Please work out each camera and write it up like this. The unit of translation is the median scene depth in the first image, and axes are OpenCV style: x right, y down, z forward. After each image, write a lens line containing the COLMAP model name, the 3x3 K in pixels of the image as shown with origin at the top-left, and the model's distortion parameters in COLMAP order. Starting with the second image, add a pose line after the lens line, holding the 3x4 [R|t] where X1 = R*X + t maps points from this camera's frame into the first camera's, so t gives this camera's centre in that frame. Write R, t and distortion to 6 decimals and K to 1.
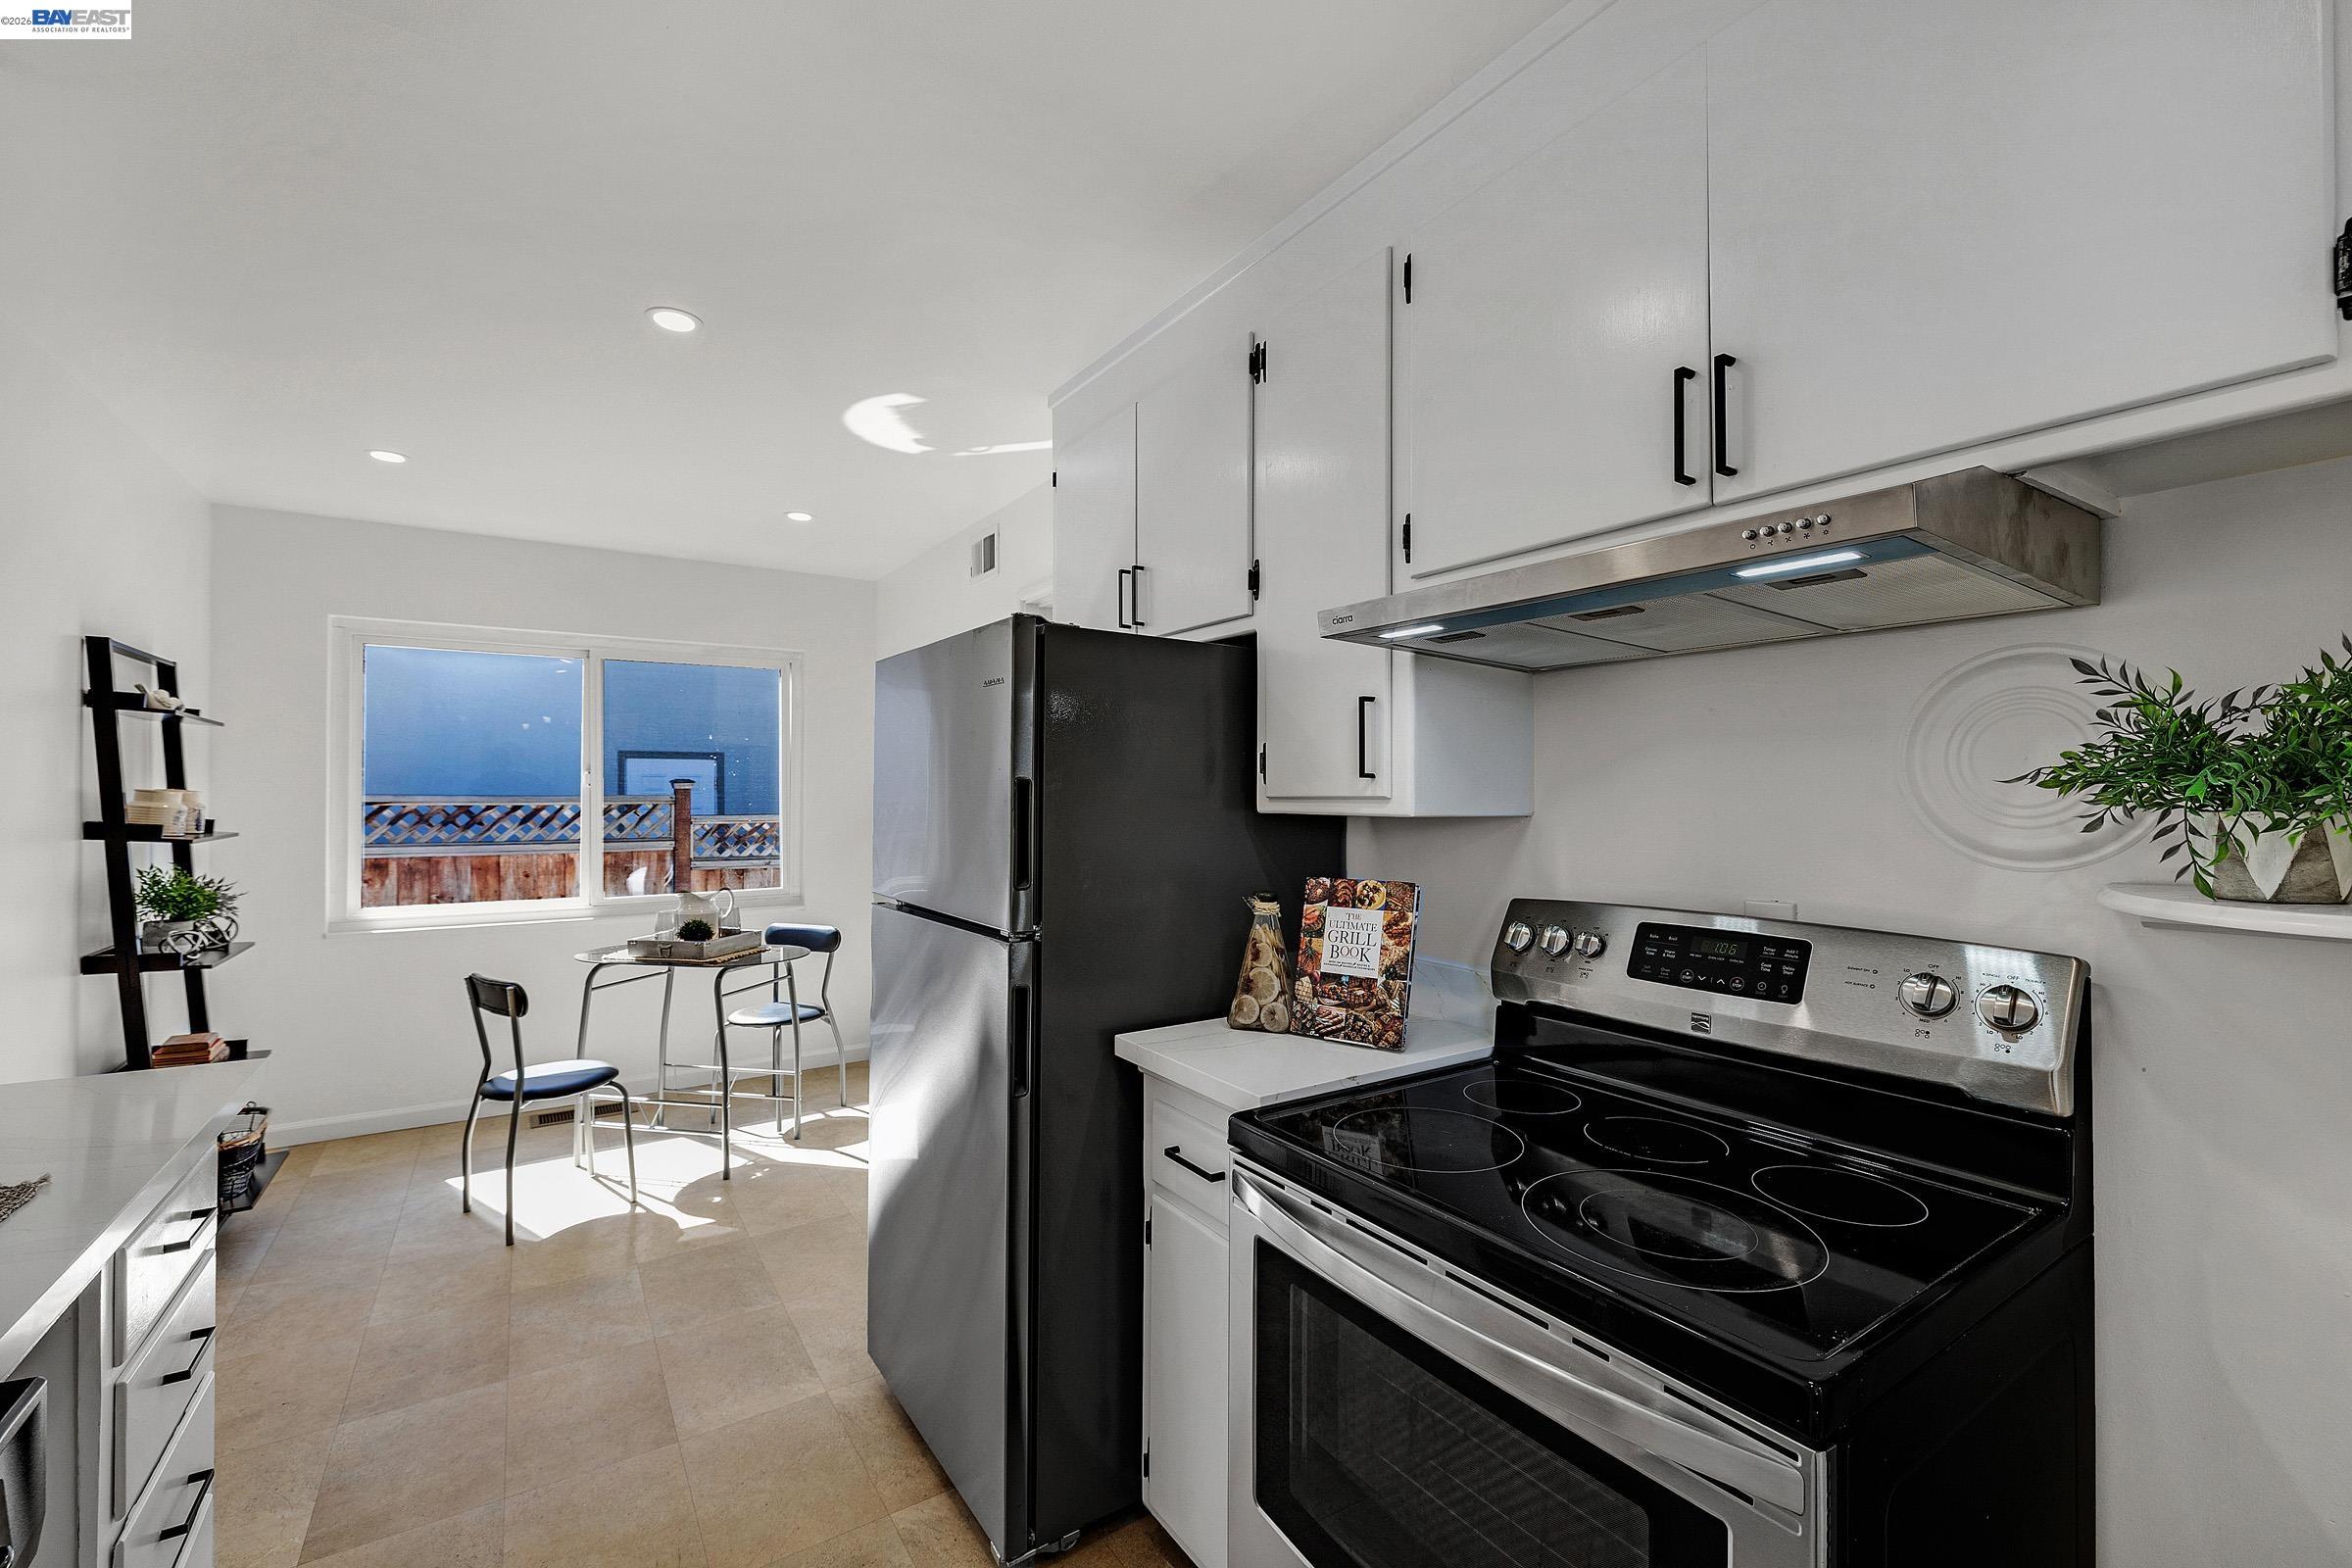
lens RADIAL K [[979.8, 0, 1182.4], [0, 979.8, 787.8], [0, 0, 1]] dist [-0.004098, -0.000450]
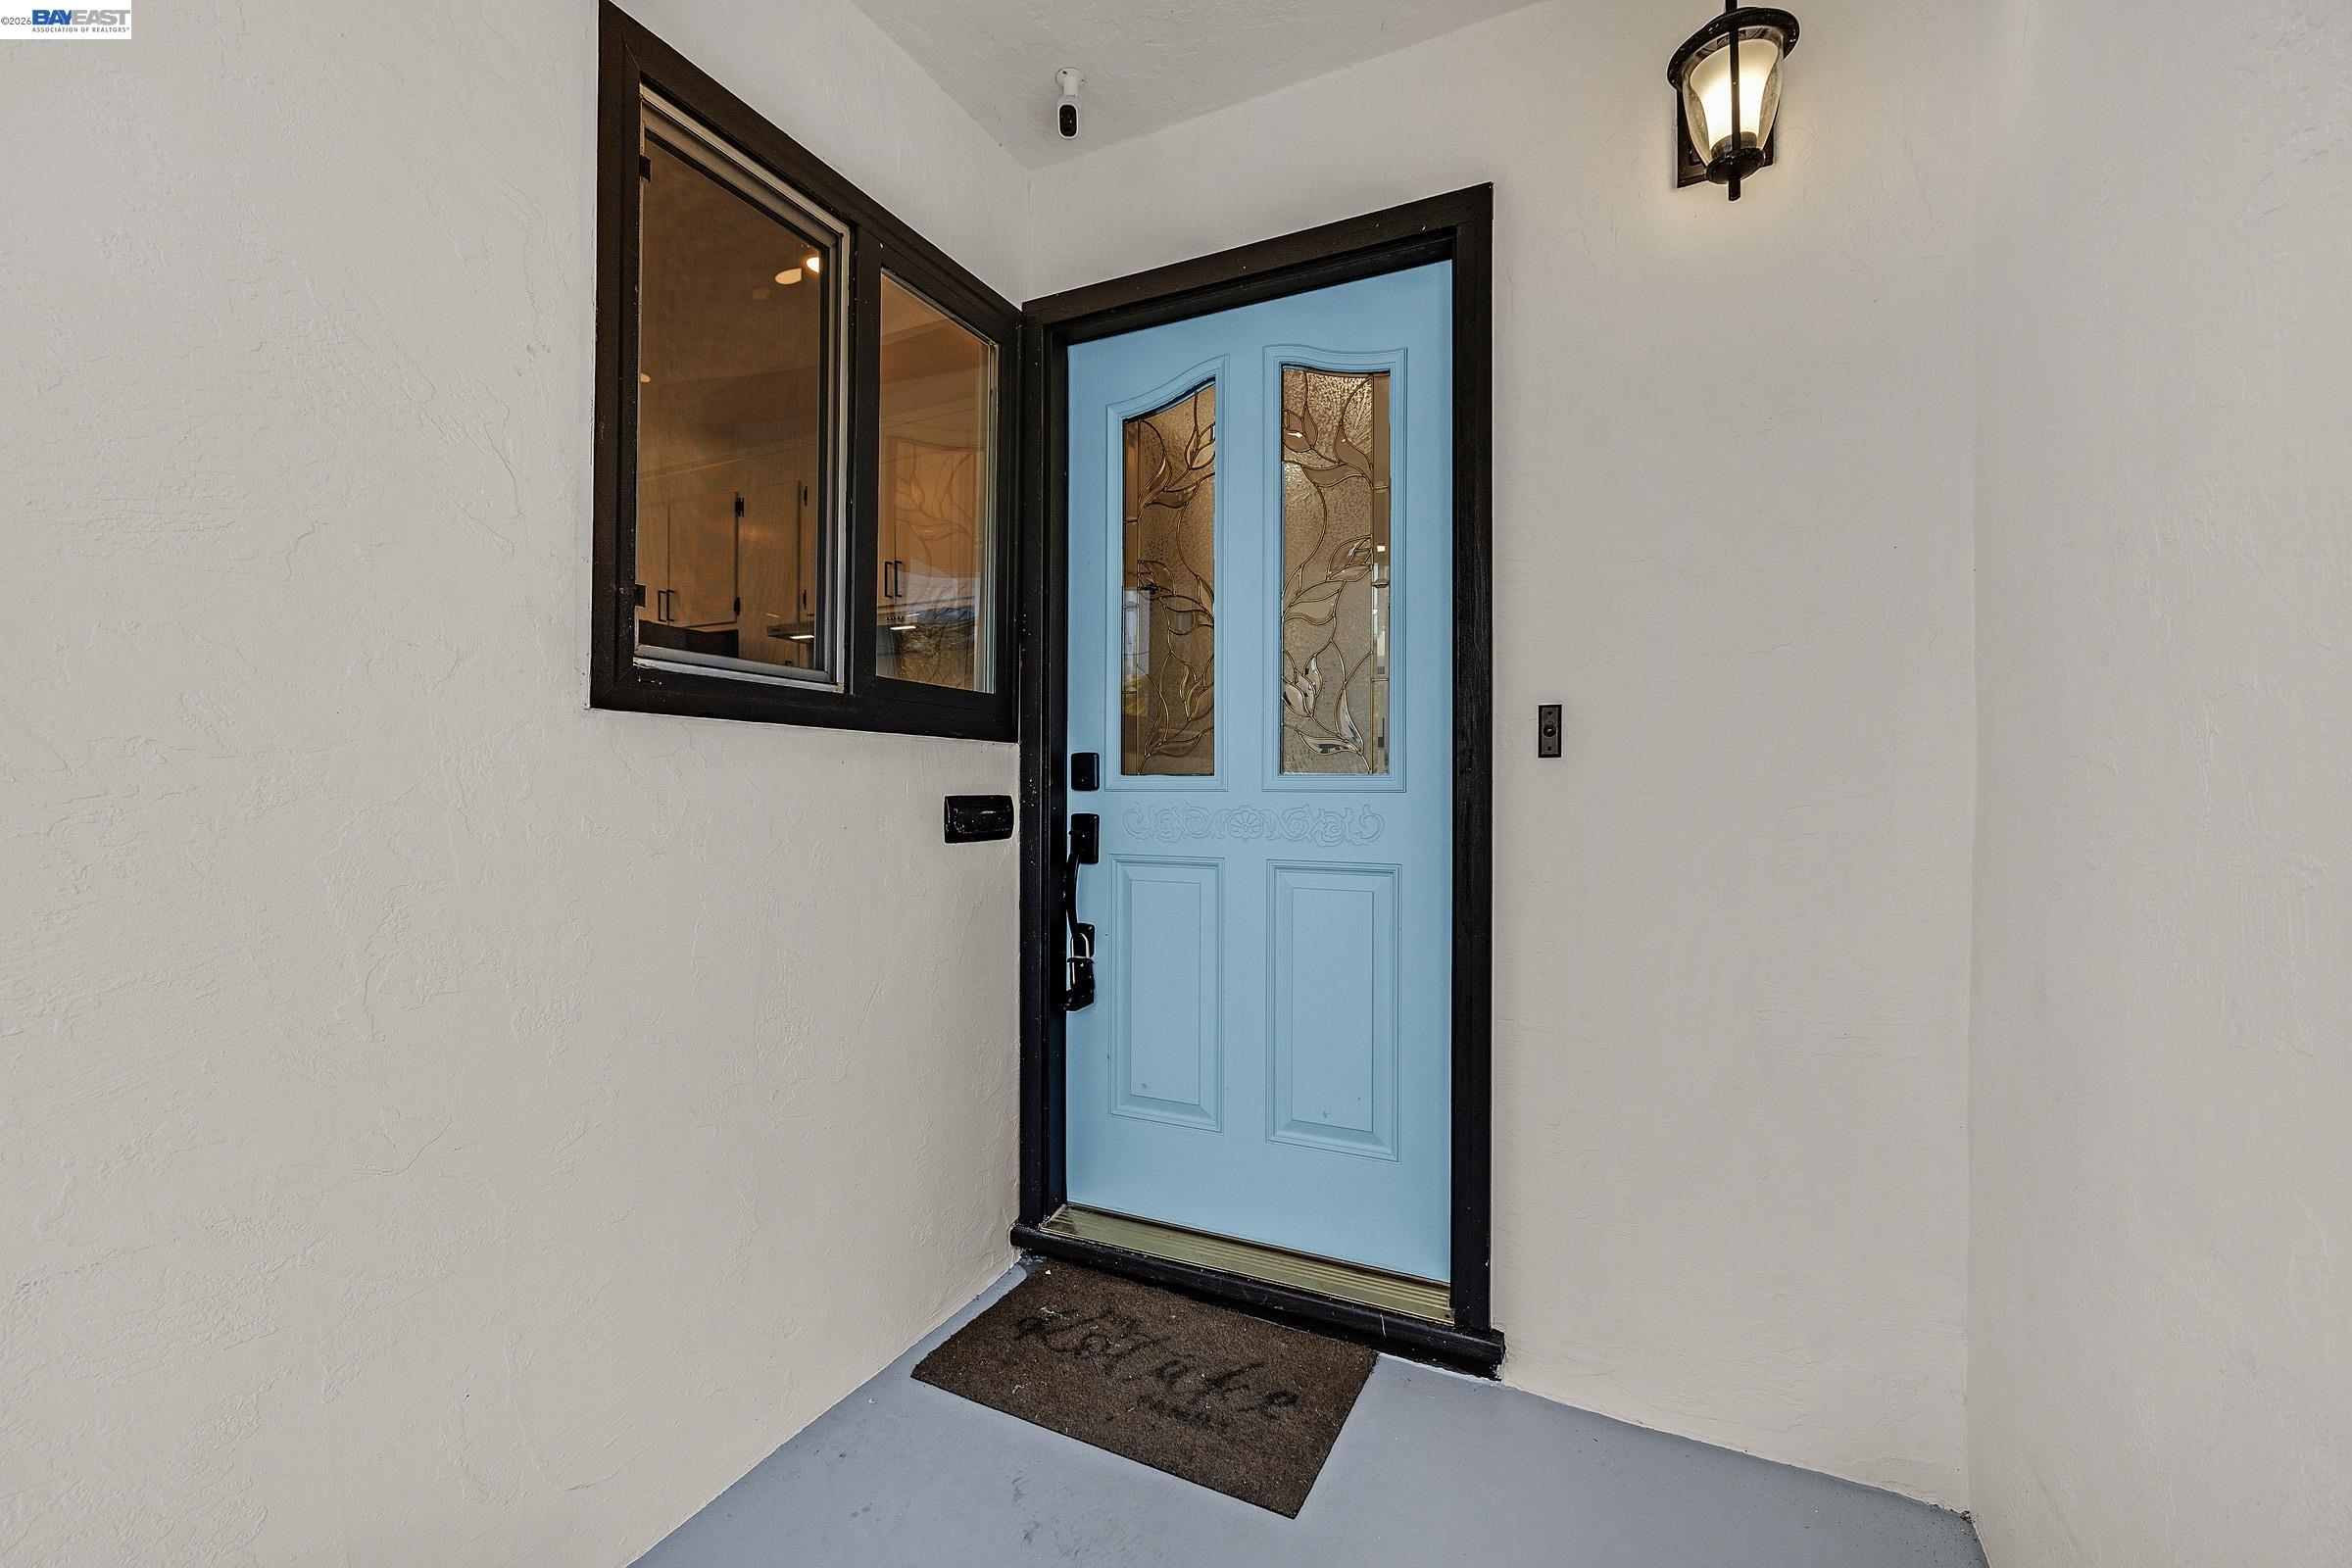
lens RADIAL K [[979.8, 0, 1175.9], [0, 979.8, 776.2], [0, 0, 1]] dist [-0.004098, -0.000450]
pose [[0.868228, 0.004974, 0.496140, -0.159026], [-0.001579, 0.999972, -0.007261, 0.183752], [-0.496163, 0.005521, 0.868212, -1.392652]]
